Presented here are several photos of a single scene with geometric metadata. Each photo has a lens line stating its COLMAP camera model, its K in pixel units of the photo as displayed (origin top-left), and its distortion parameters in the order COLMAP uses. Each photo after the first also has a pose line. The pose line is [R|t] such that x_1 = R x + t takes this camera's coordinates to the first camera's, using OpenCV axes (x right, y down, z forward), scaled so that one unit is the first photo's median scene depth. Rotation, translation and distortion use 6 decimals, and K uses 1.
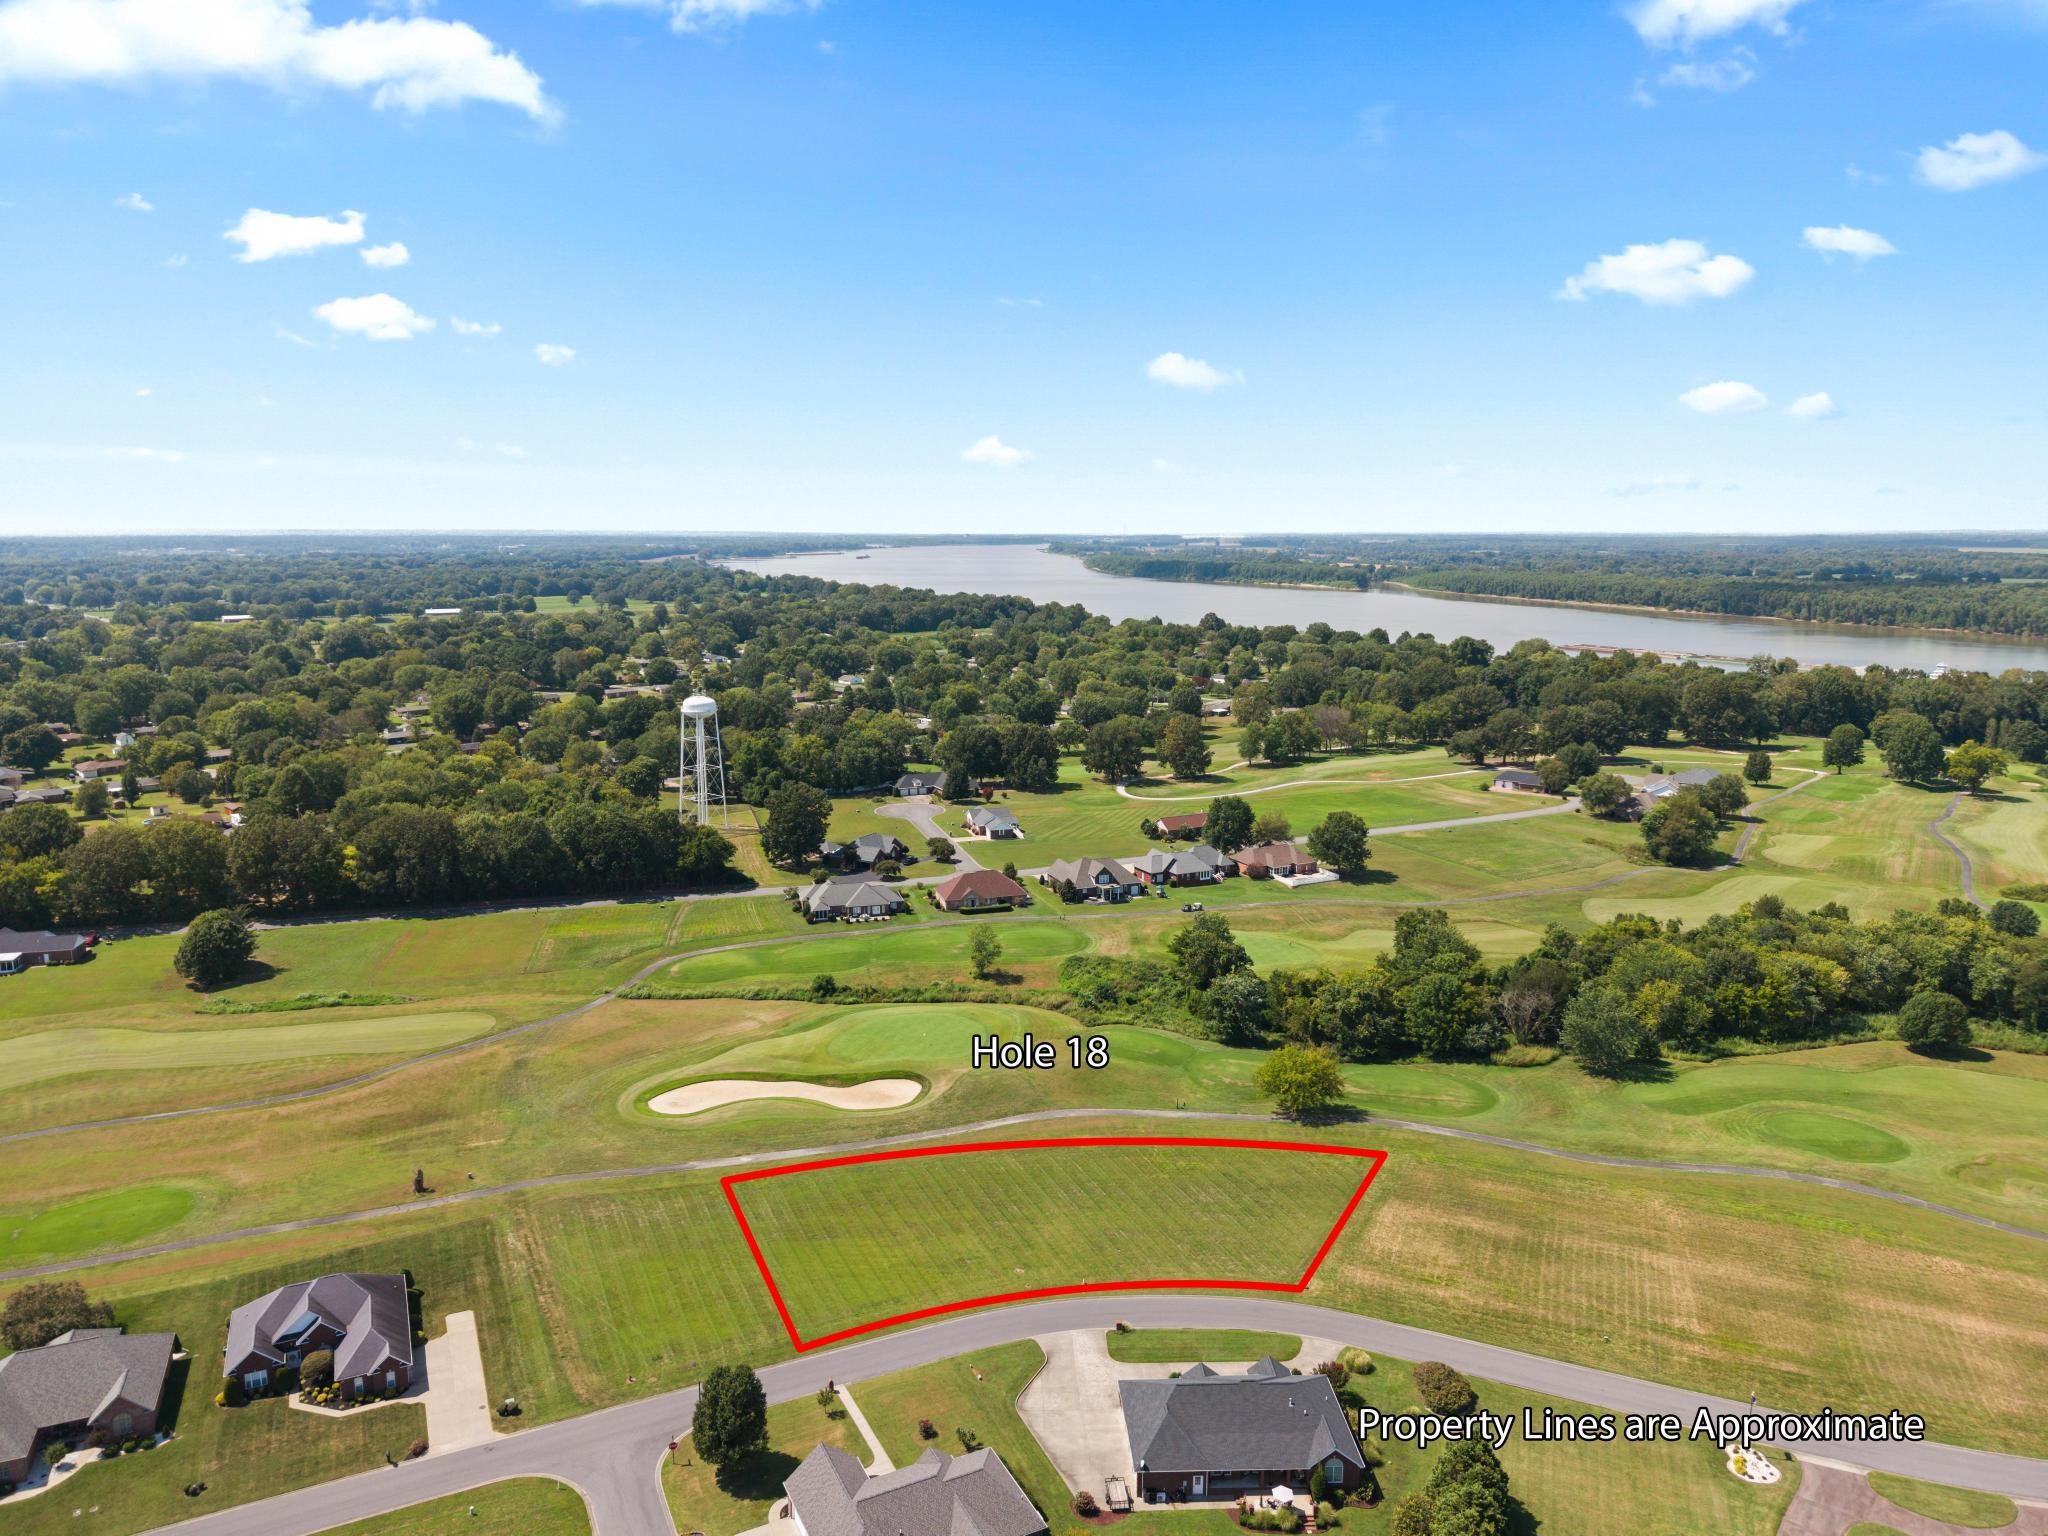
lens RADIAL K [[1376.4, 0, 1024.0], [0, 1376.4, 768.0], [0, 0, 1]] dist [0.006479, -0.001826]
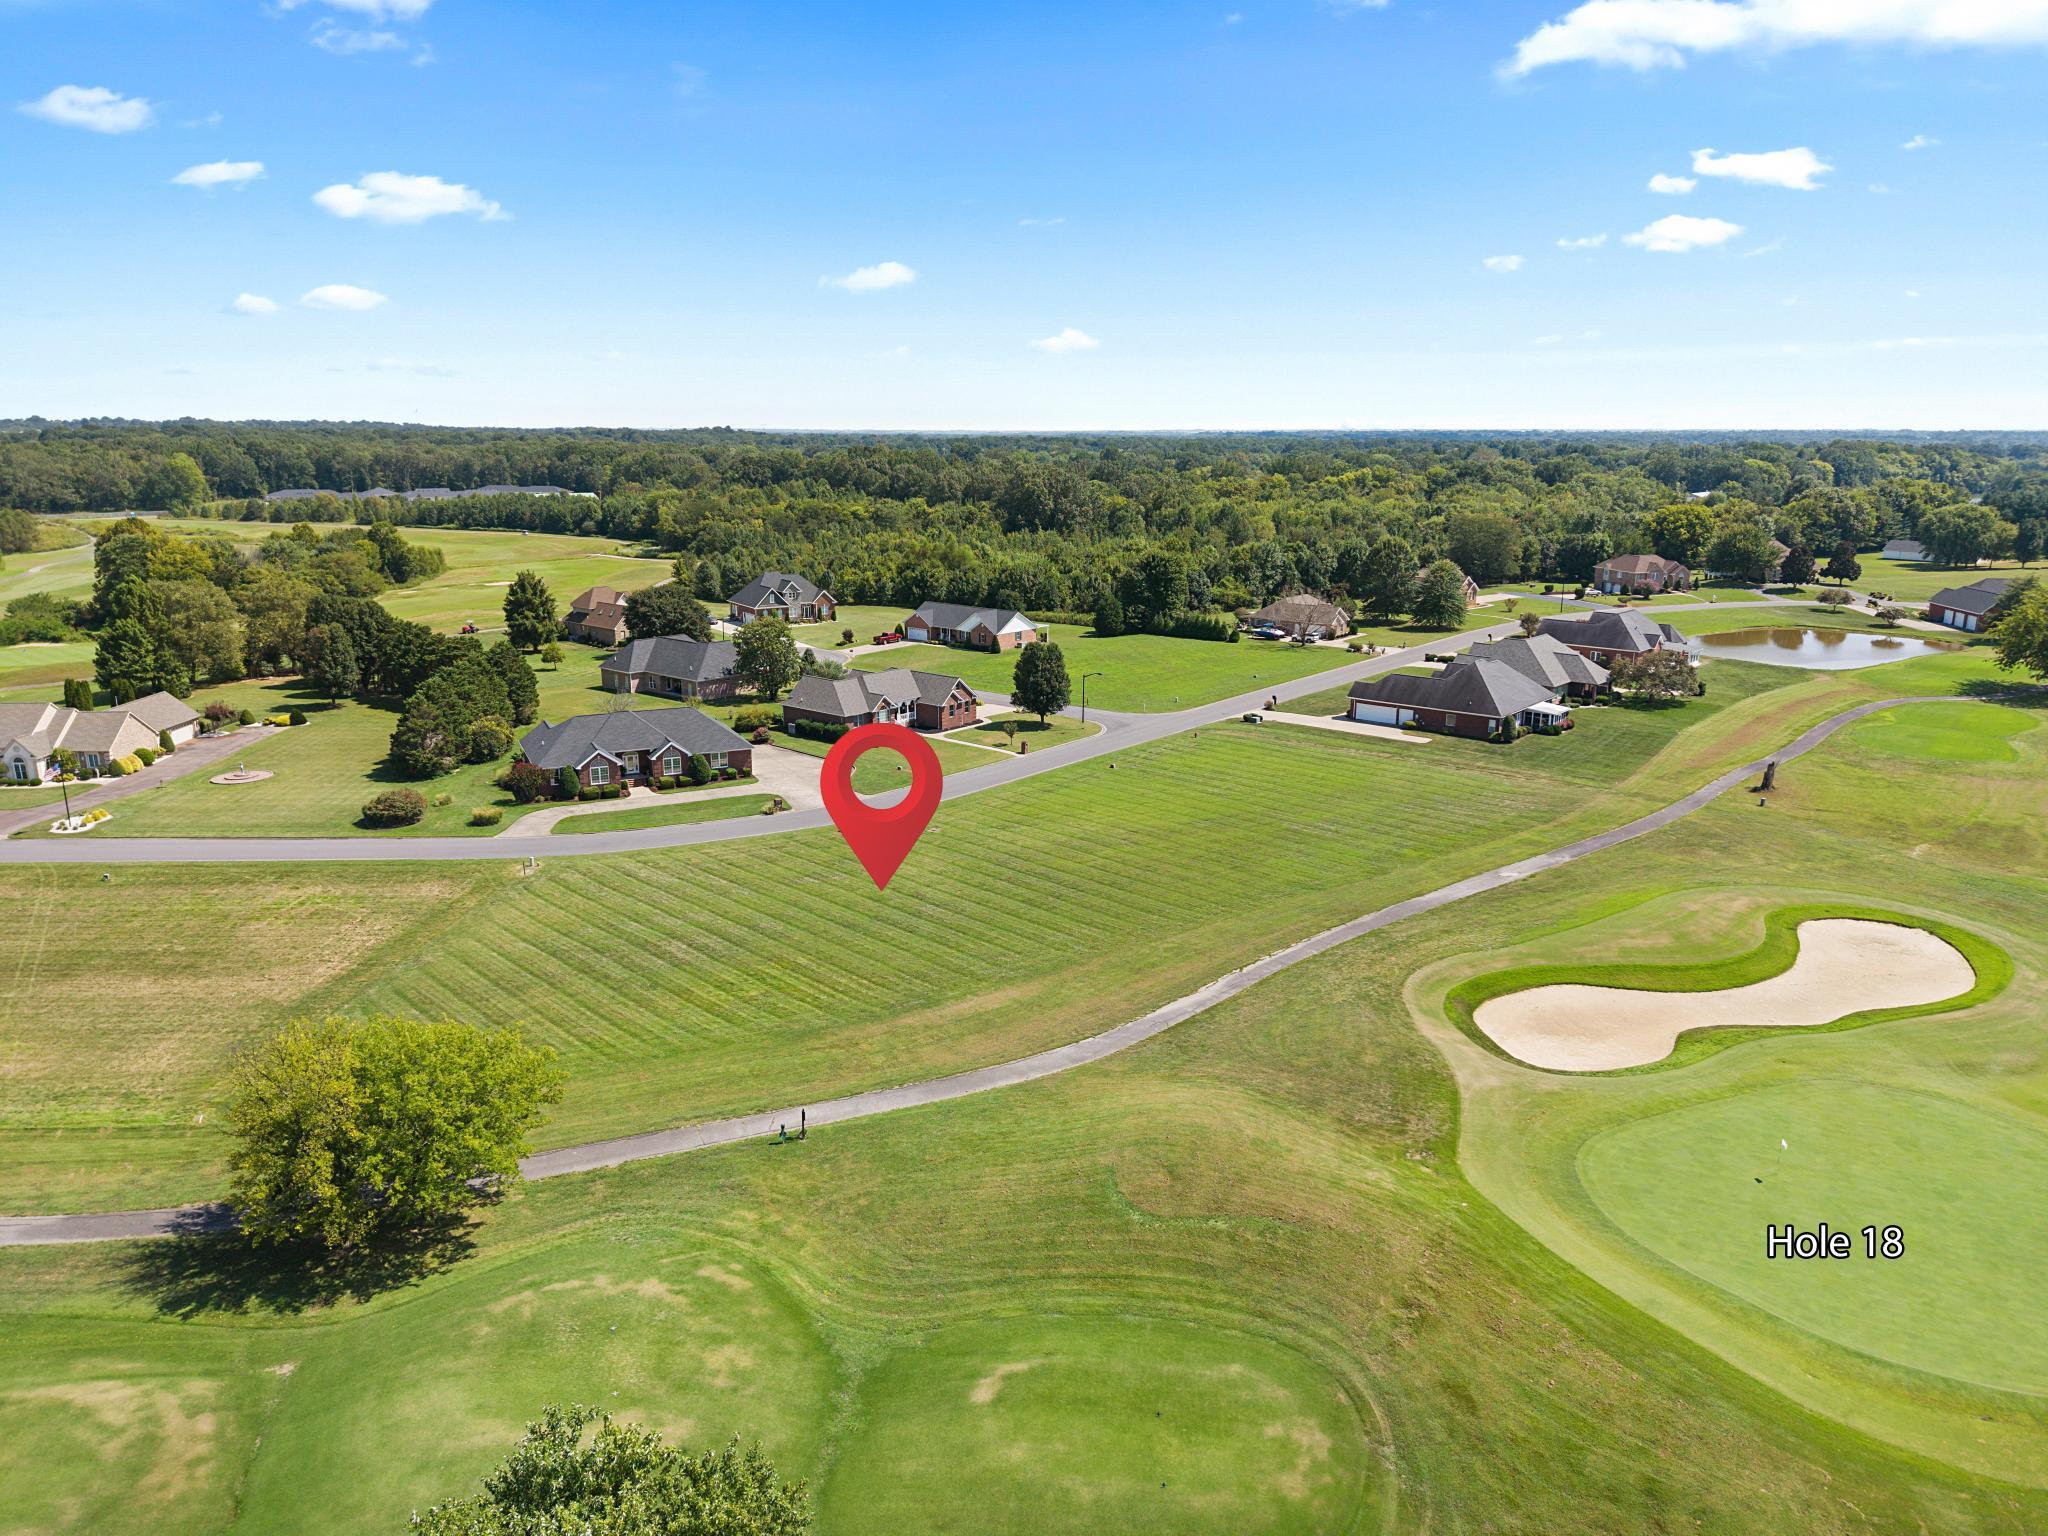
lens RADIAL K [[1369.4, 0, 1024.0], [0, 1369.4, 768.0], [0, 0, 1]] dist [0.061556, -0.120514]
pose [[-0.916928, 0.092198, -0.388256, 0.241965], [-0.072133, 0.918623, 0.388496, 0.043700], [0.392479, 0.384229, -0.835660, 1.667069]]
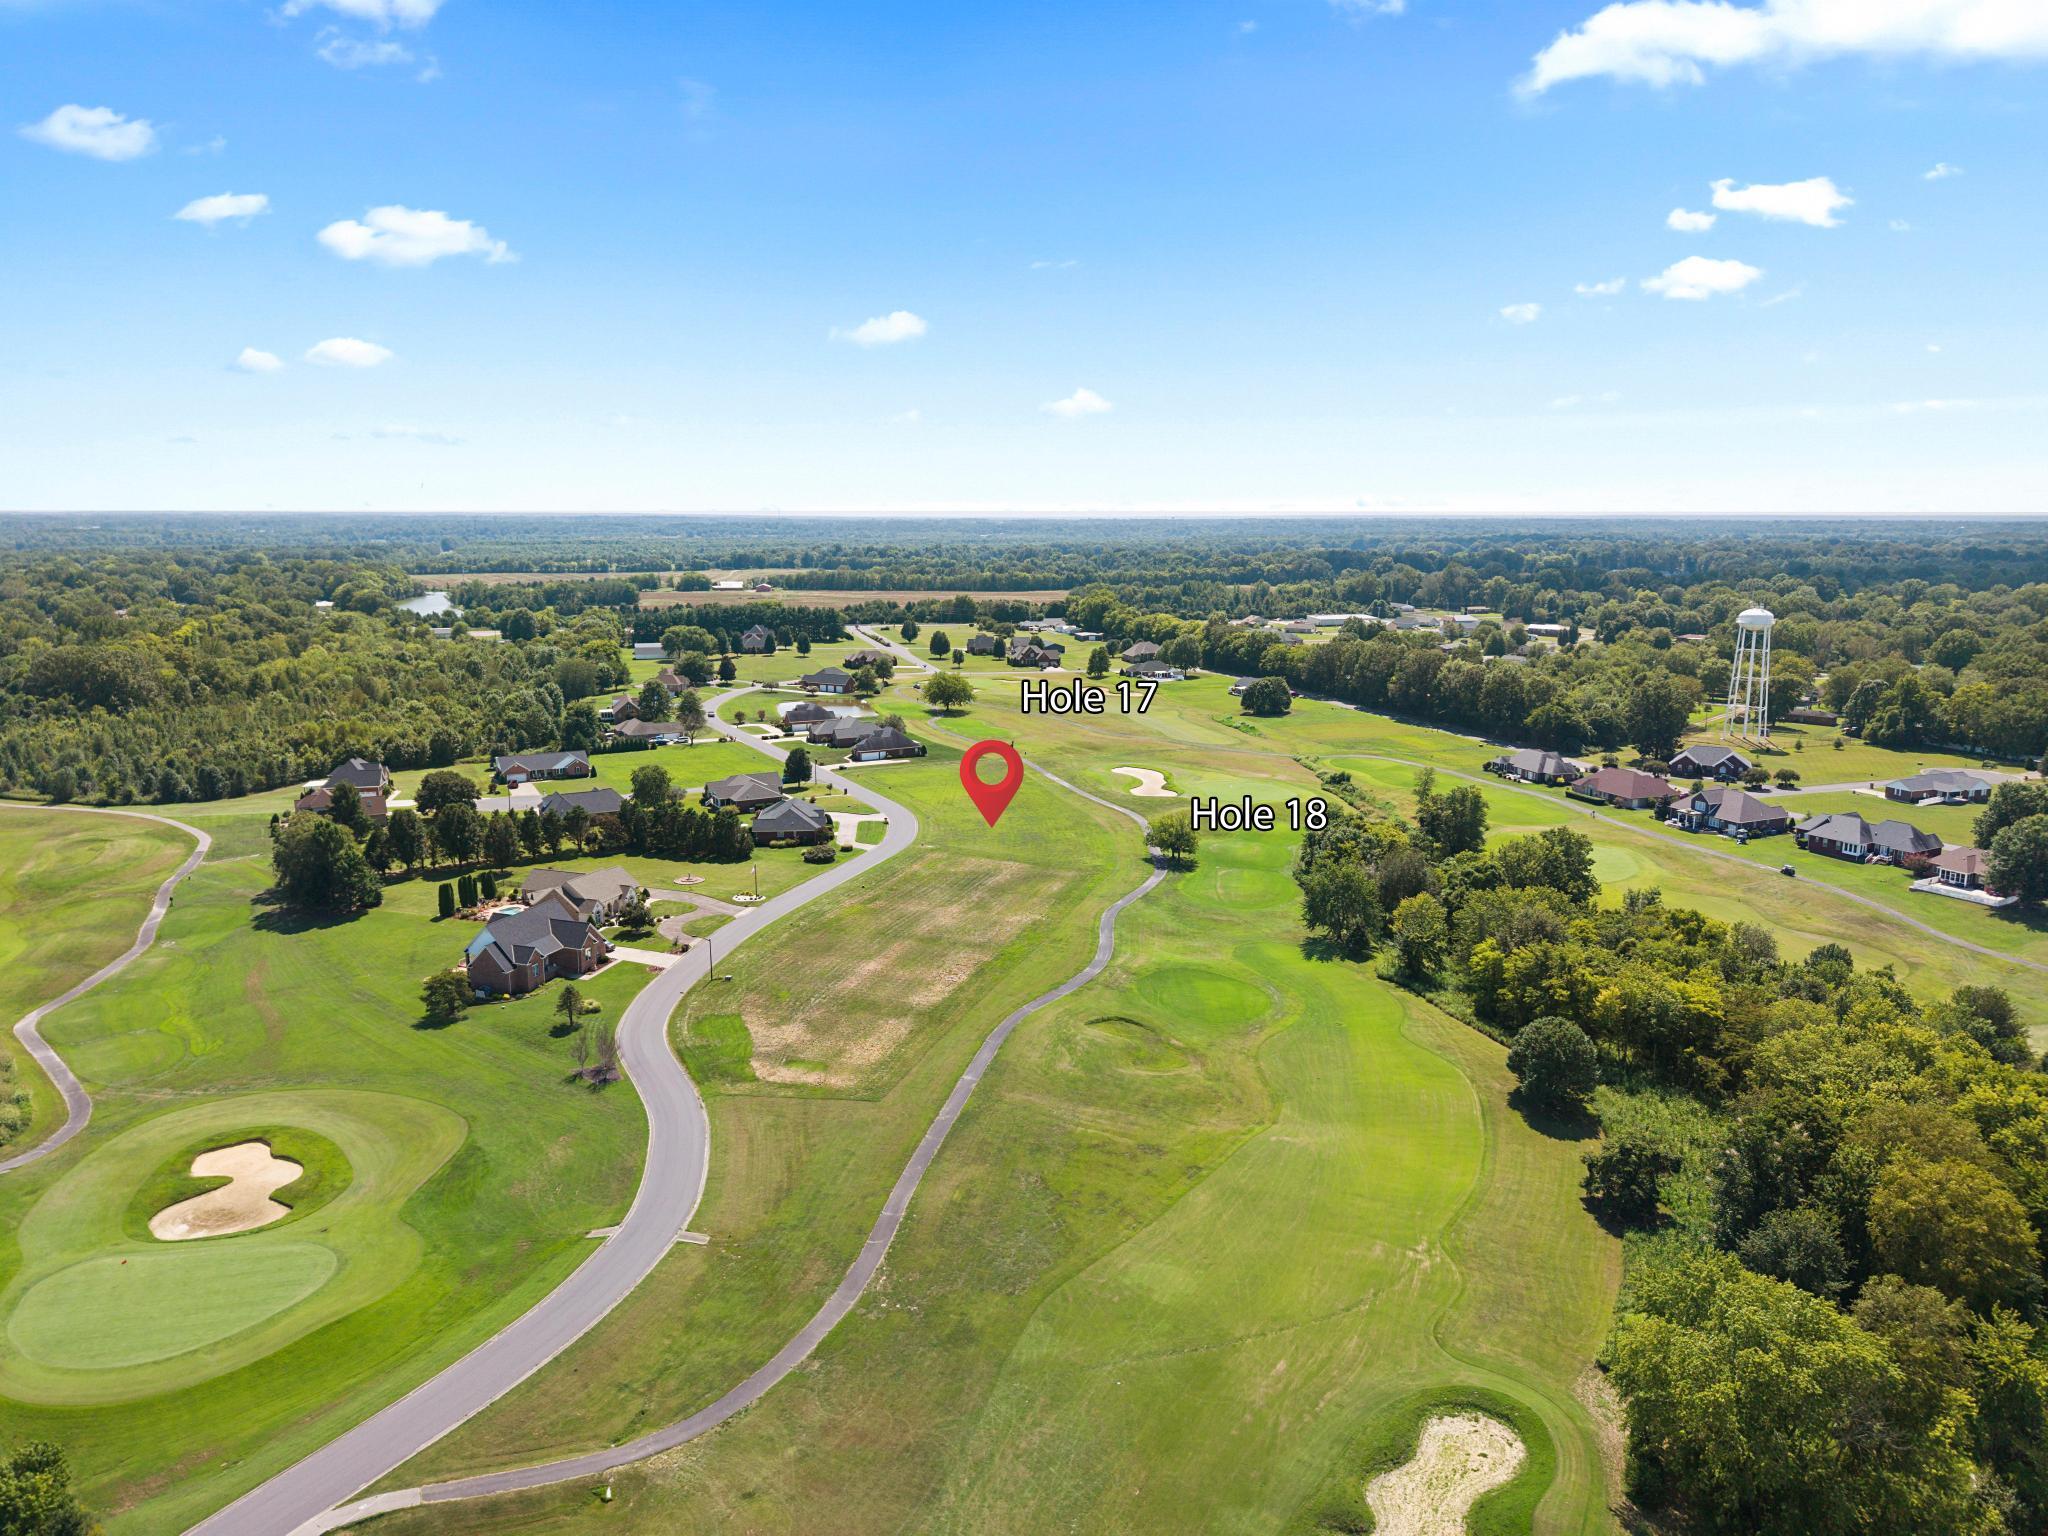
lens RADIAL K [[1373.4, 0, 1024.0], [0, 1373.4, 768.0], [0, 0, 1]] dist [0.053586, -0.157590]
pose [[0.045929, 0.183293, -0.981985, 1.933082], [-0.182771, 0.967970, 0.172129, -0.049590], [0.982082, 0.171573, 0.077958, 0.976708]]
